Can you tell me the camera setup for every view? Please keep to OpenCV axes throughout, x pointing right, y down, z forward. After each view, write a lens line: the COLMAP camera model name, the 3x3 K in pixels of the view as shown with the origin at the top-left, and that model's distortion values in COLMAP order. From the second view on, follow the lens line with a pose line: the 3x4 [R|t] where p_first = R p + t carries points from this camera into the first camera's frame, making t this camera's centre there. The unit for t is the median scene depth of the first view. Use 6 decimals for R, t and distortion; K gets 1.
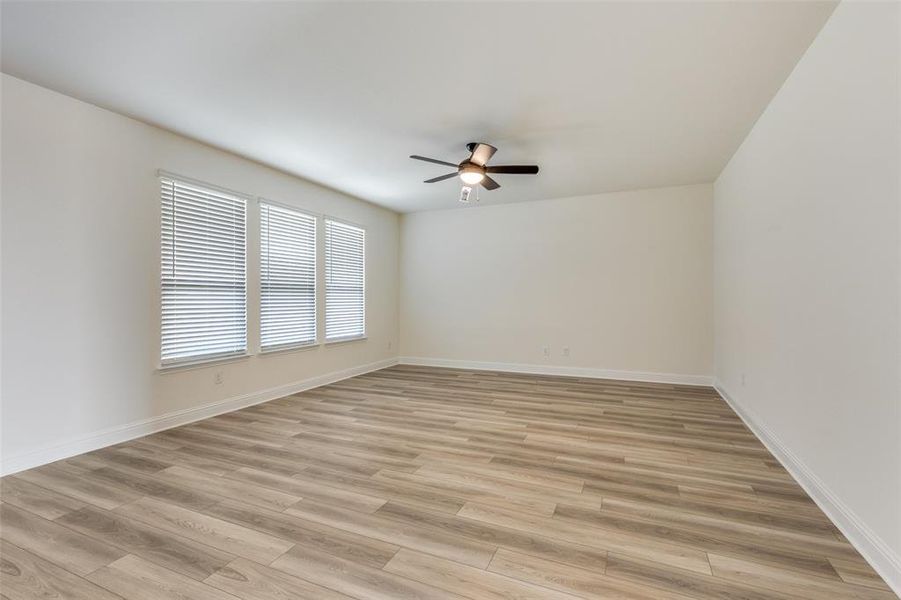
lens RADIAL K [[396.2, 0, 455.6], [0, 396.2, 298.5], [0, 0, 1]] dist [-0.002975, -0.000628]
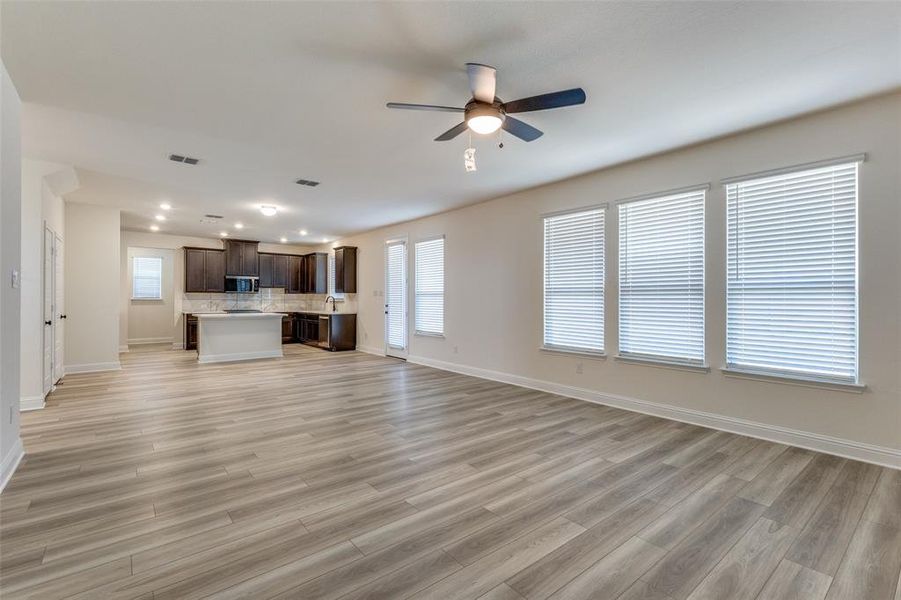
lens RADIAL K [[396.2, 0, 460.1], [0, 396.2, 298.6], [0, 0, 1]] dist [-0.002975, -0.000628]
pose [[-0.427172, -0.001039, -0.904170, 0.644662], [-0.002554, 0.999997, 0.000058, -0.008683], [0.904167, 0.002334, -0.427174, 1.201287]]
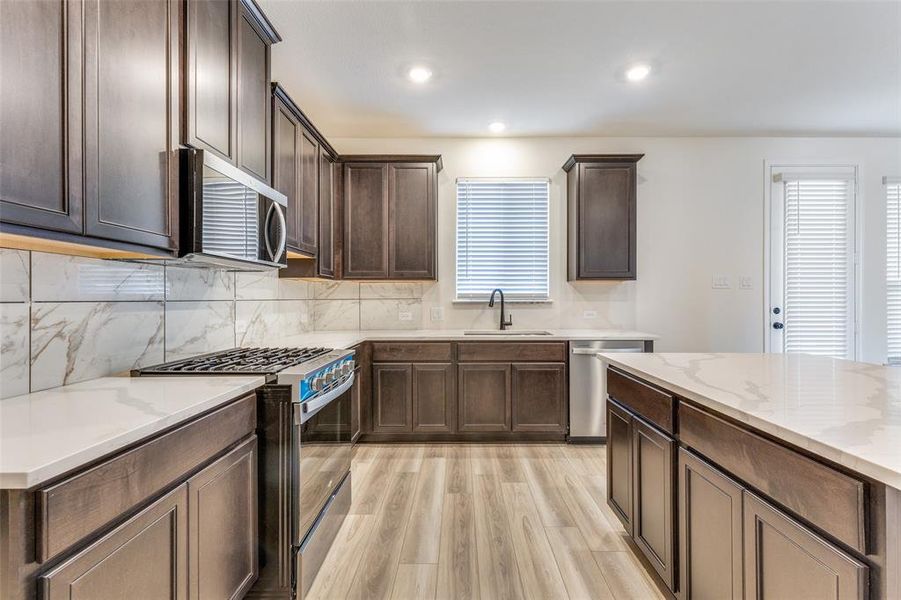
lens RADIAL K [[421.6, 0, 448.2], [0, 421.6, 298.7], [0, 0, 1]] dist [0.018534, 0.000155]
pose [[0.425161, 0.003083, -0.905112, -0.486399], [-0.000356, 0.999995, 0.003239, -0.001672], [0.905117, -0.001055, 0.425160, -1.173139]]
